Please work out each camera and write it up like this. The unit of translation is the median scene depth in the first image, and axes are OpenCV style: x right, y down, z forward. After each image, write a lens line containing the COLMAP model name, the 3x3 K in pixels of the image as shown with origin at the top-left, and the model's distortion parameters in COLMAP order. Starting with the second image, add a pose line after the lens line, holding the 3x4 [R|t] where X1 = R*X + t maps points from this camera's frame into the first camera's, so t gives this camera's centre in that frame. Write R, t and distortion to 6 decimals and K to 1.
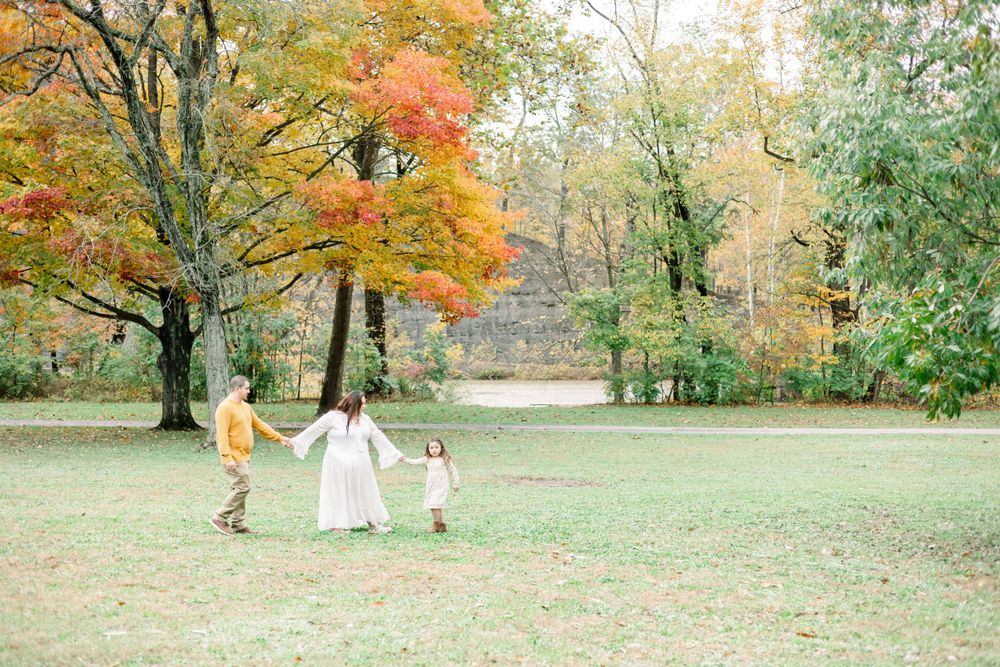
lens RADIAL K [[1373.4, 0, 498.2], [0, 1373.4, 332.1], [0, 0, 1]] dist [0.023549, 0.000000]
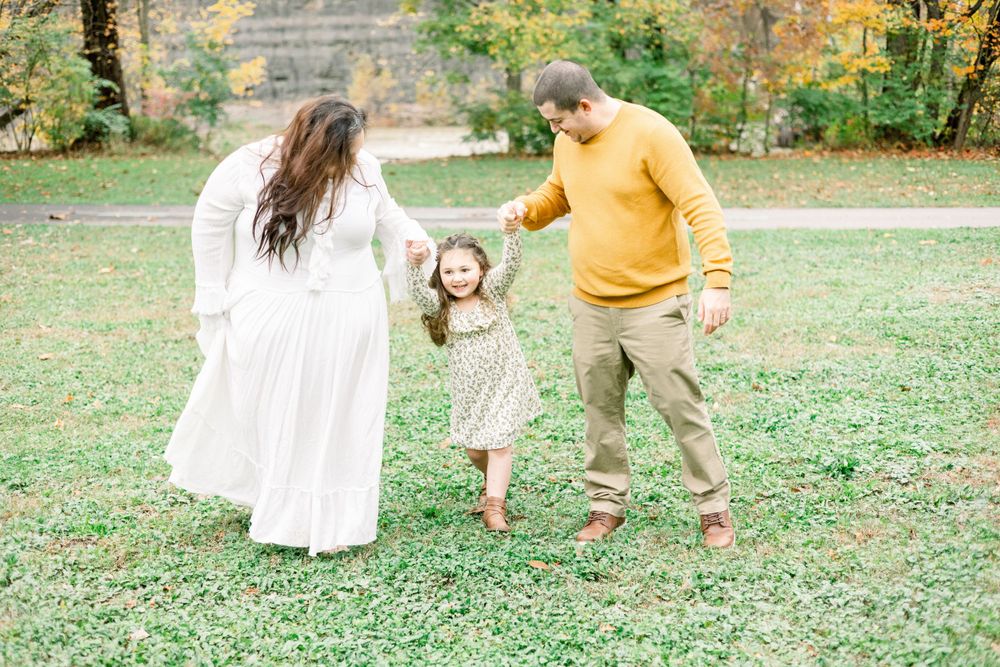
lens RADIAL K [[1373.4, 0, 502.0], [0, 1373.4, 333.2], [0, 0, 1]] dist [0.023549, 0.000000]
pose [[0.998259, -0.003769, -0.058863, 0.131093], [0.014284, 0.983698, 0.179258, 0.024441], [0.057228, -0.179787, 0.982040, 0.462701]]
